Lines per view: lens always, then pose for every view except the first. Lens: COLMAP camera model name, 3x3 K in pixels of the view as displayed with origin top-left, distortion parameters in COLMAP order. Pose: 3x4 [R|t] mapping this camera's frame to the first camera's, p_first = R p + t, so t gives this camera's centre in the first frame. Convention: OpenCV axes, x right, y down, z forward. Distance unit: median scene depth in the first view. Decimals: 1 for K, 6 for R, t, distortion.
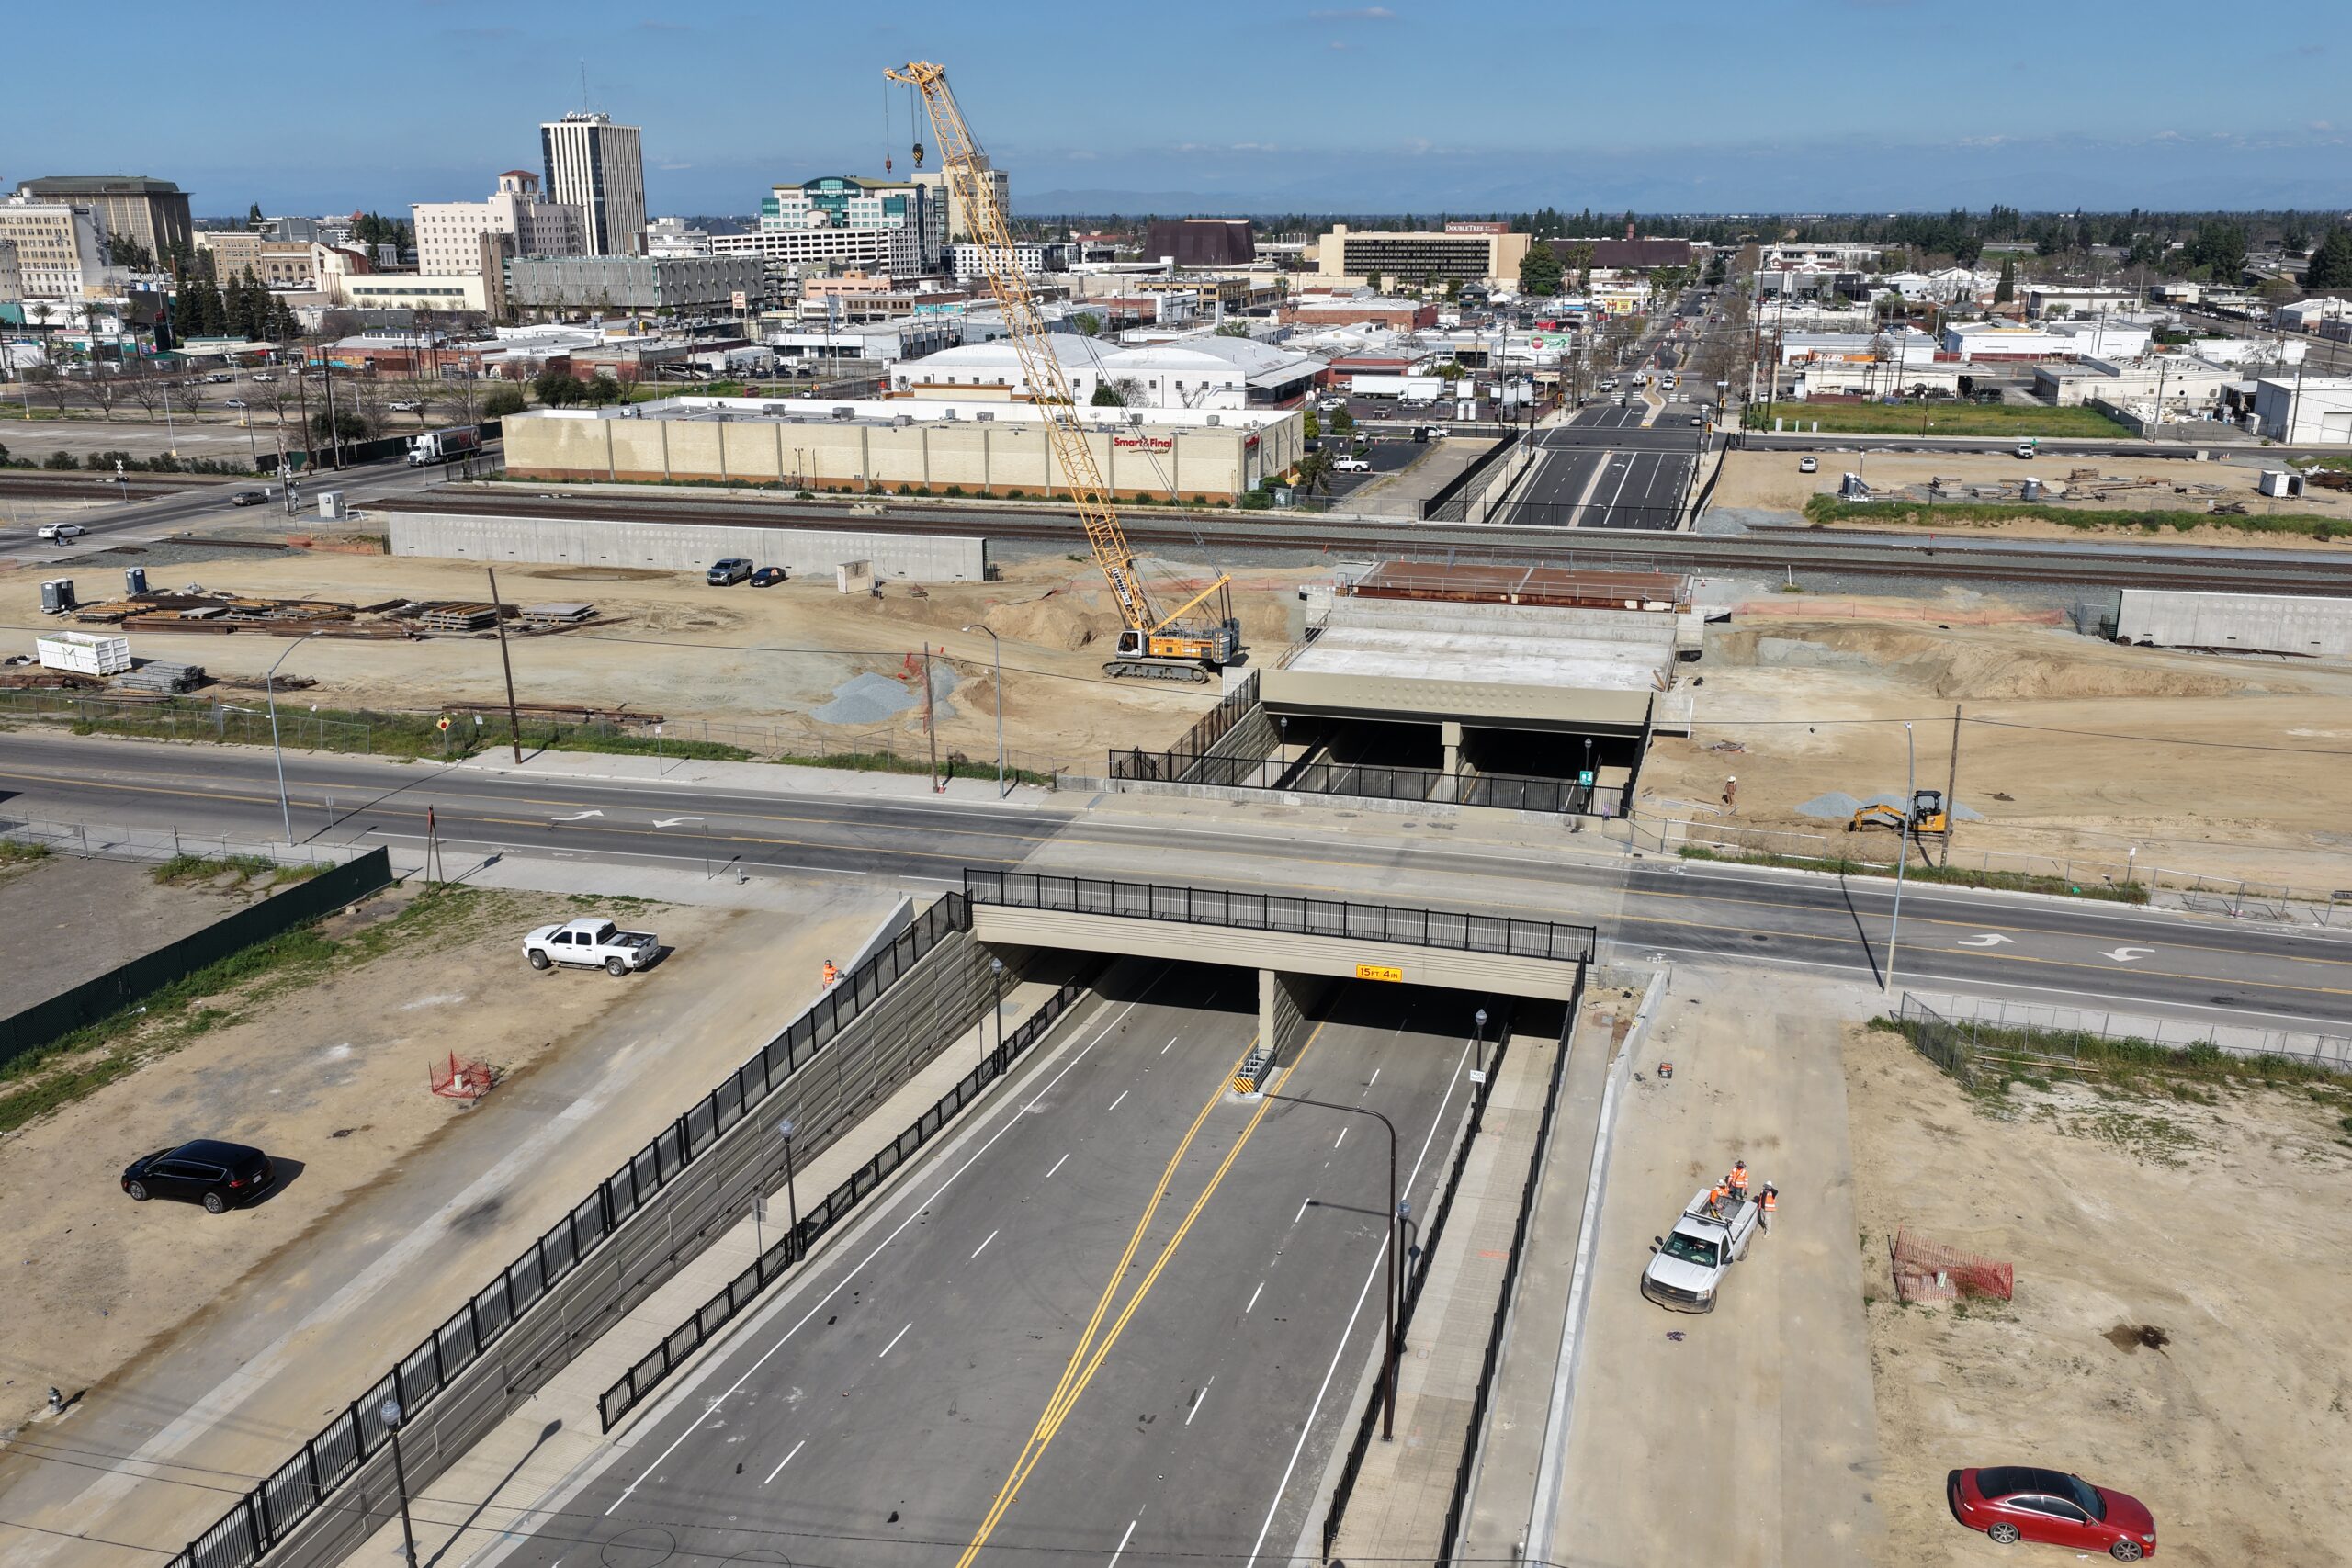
lens RADIAL K [[1954.4, 0, 1178.5], [0, 1954.4, 798.0], [0, 0, 1]] dist [-0.014333, 0.042514]
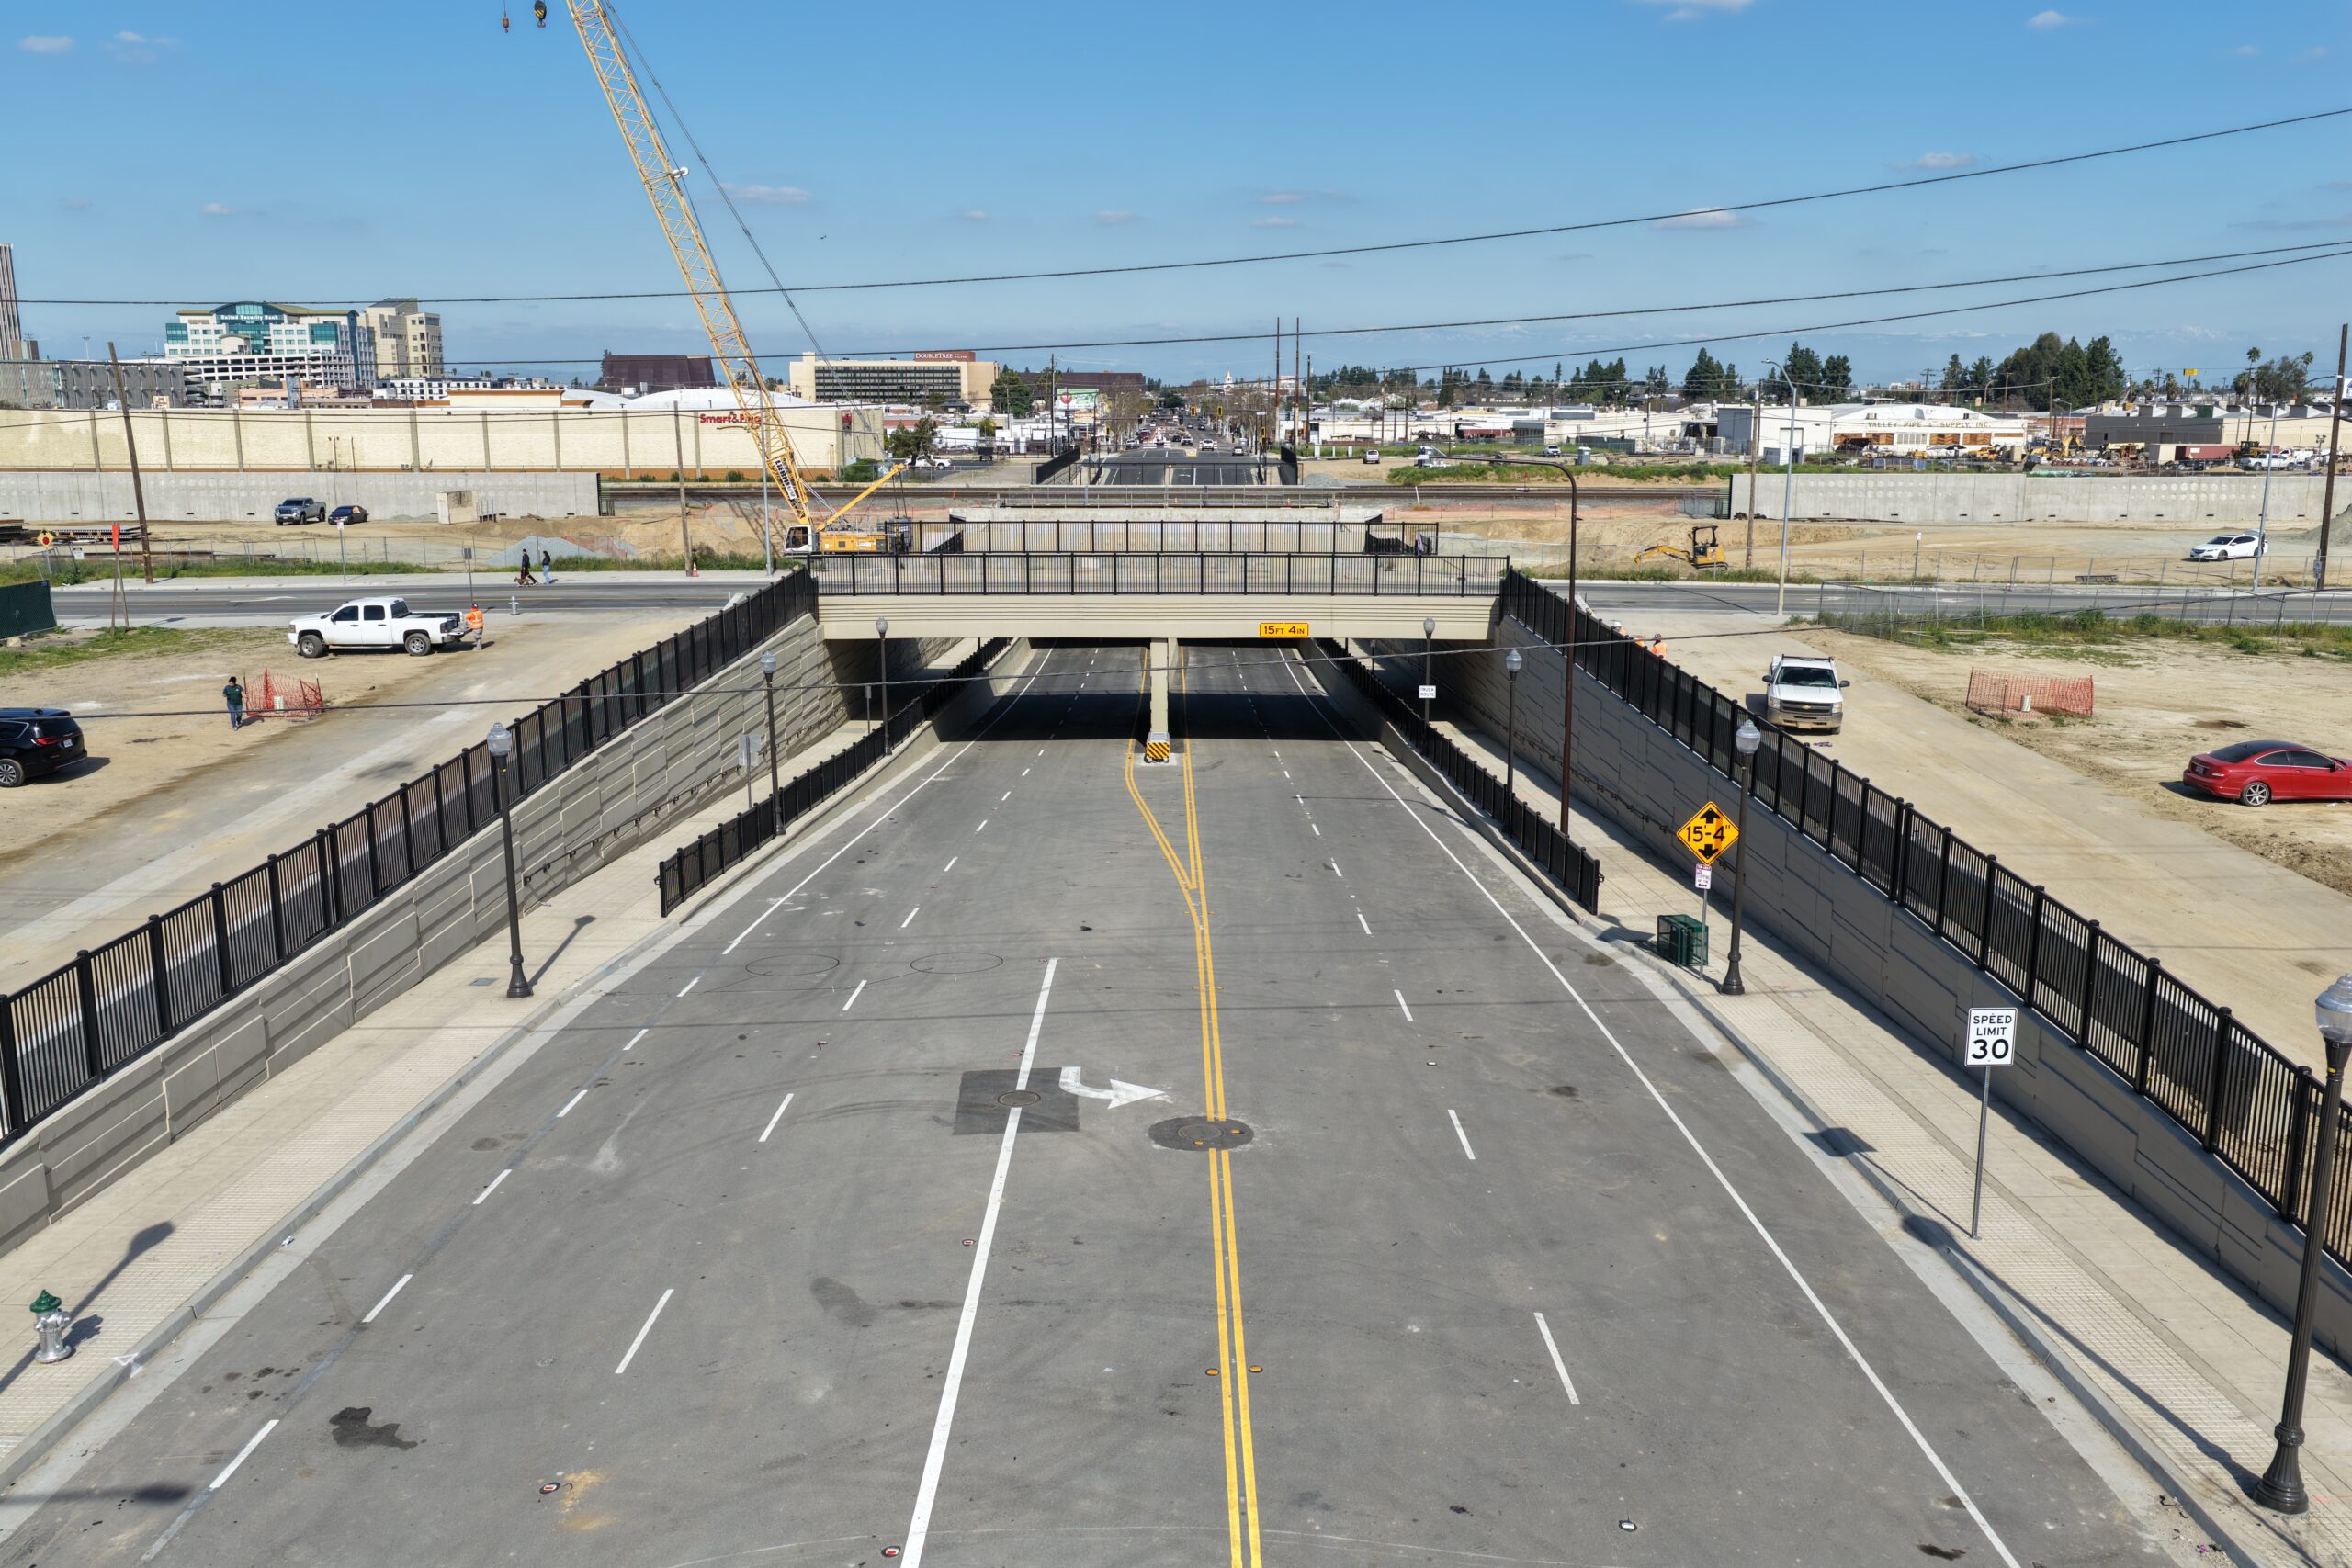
lens RADIAL K [[1954.4, 0, 1178.5], [0, 1954.4, 798.0], [0, 0, 1]] dist [-0.014333, 0.042514]
pose [[0.960310, -0.053472, 0.273761, -0.077951], [0.077274, 0.994039, -0.076905, 0.089758], [-0.268017, 0.095007, 0.958718, 0.046759]]
